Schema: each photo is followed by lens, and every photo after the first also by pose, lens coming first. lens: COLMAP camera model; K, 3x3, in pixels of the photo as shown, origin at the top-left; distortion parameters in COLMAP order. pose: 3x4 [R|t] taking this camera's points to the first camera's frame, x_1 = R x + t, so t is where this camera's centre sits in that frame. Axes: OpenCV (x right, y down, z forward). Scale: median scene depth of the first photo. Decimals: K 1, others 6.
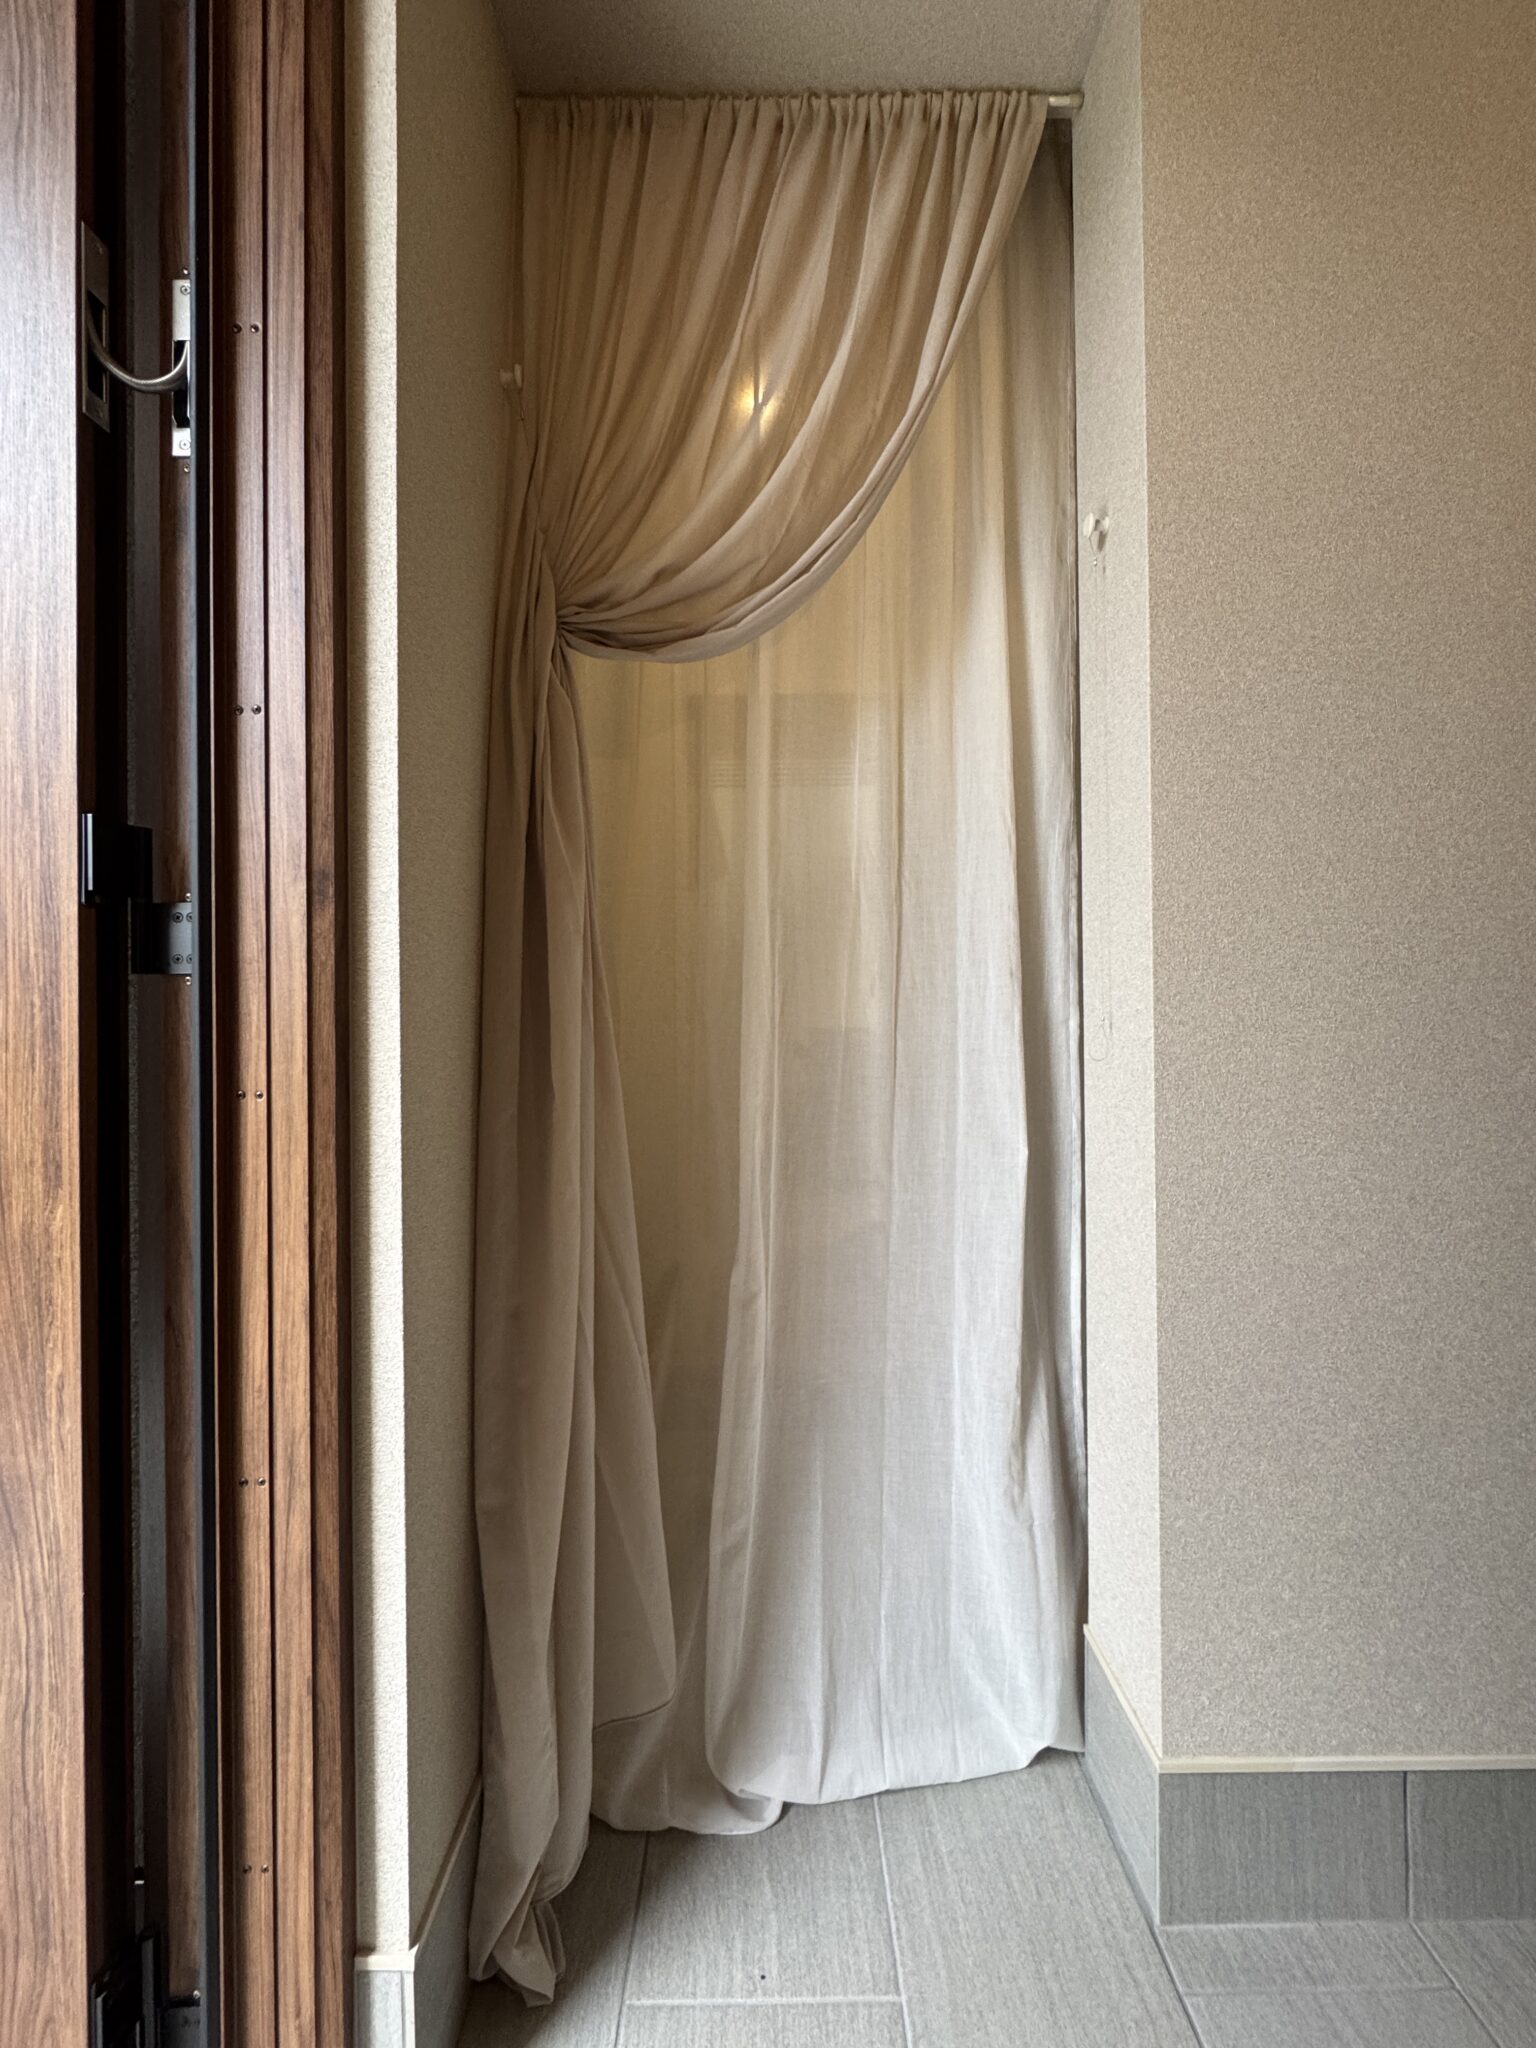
lens RADIAL K [[816.4, 0, 768.0], [0, 816.4, 1024.0], [0, 0, 1]] dist [-0.001890, -0.000119]
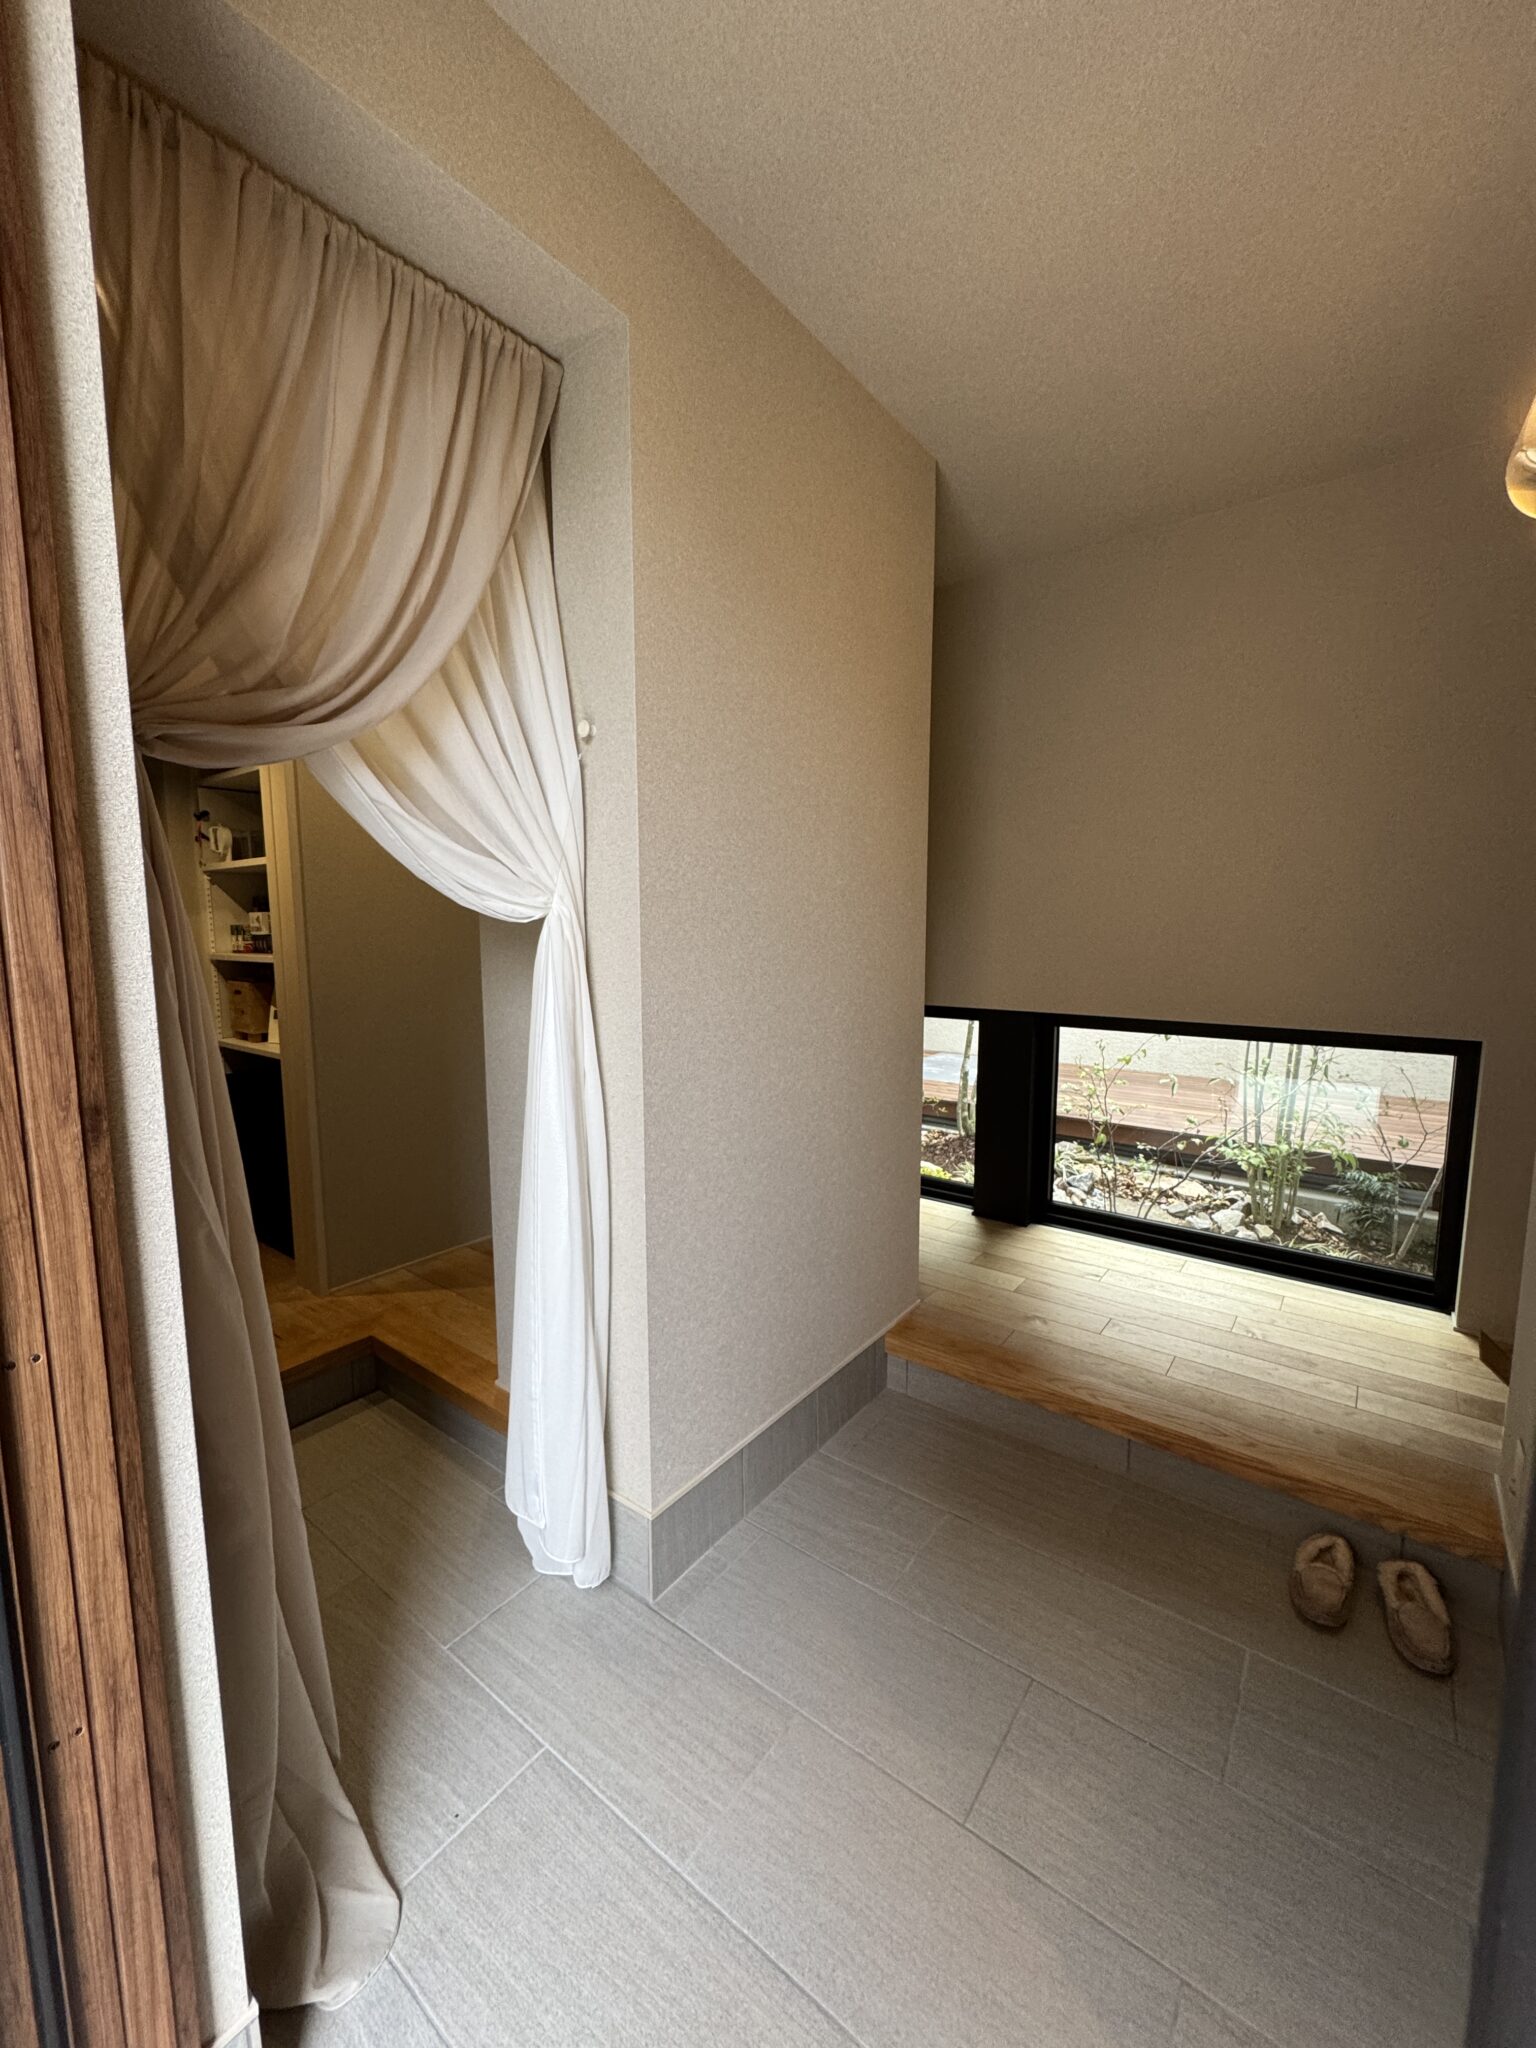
lens RADIAL K [[816.4, 0, 768.0], [0, 816.4, 1024.0], [0, 0, 1]] dist [-0.001890, -0.000119]
pose [[0.605590, -0.086390, 0.791074, -0.695075], [-0.008572, 0.993324, 0.115039, -0.339938], [-0.795731, -0.076447, 0.600806, -0.152303]]
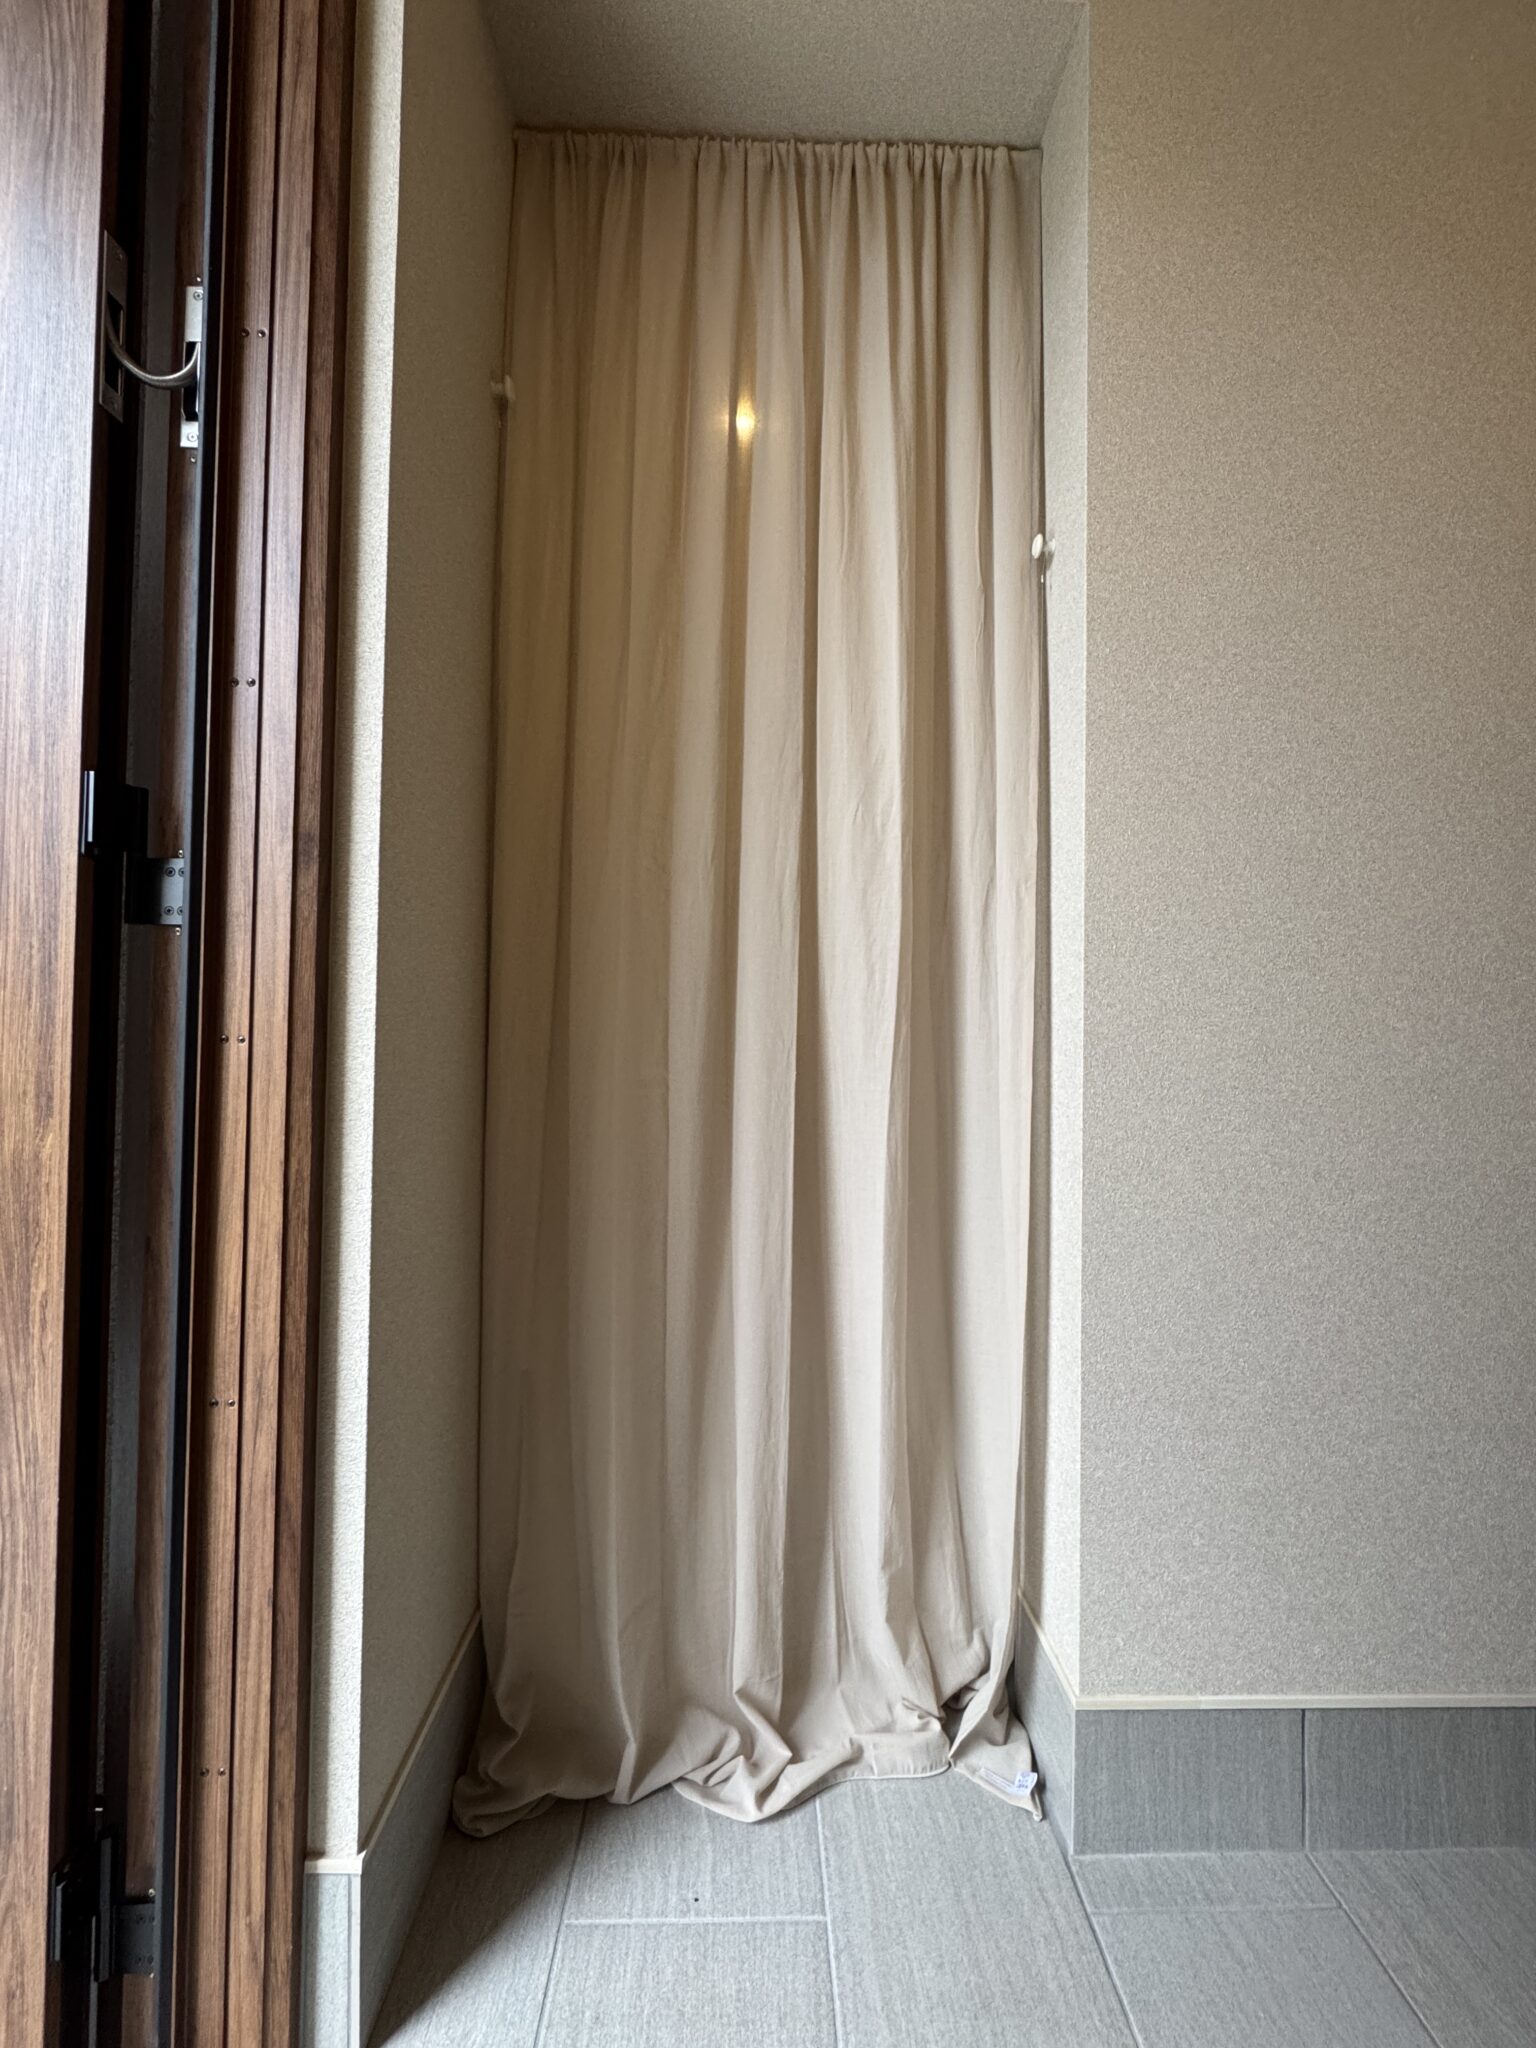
lens RADIAL K [[816.4, 0, 768.0], [0, 816.4, 1024.0], [0, 0, 1]] dist [-0.001890, -0.000119]
pose [[0.999443, 0.024596, 0.022548, 0.036405], [-0.024244, 0.999582, -0.015763, 0.056917], [-0.022927, 0.015208, 0.999621, -0.074181]]
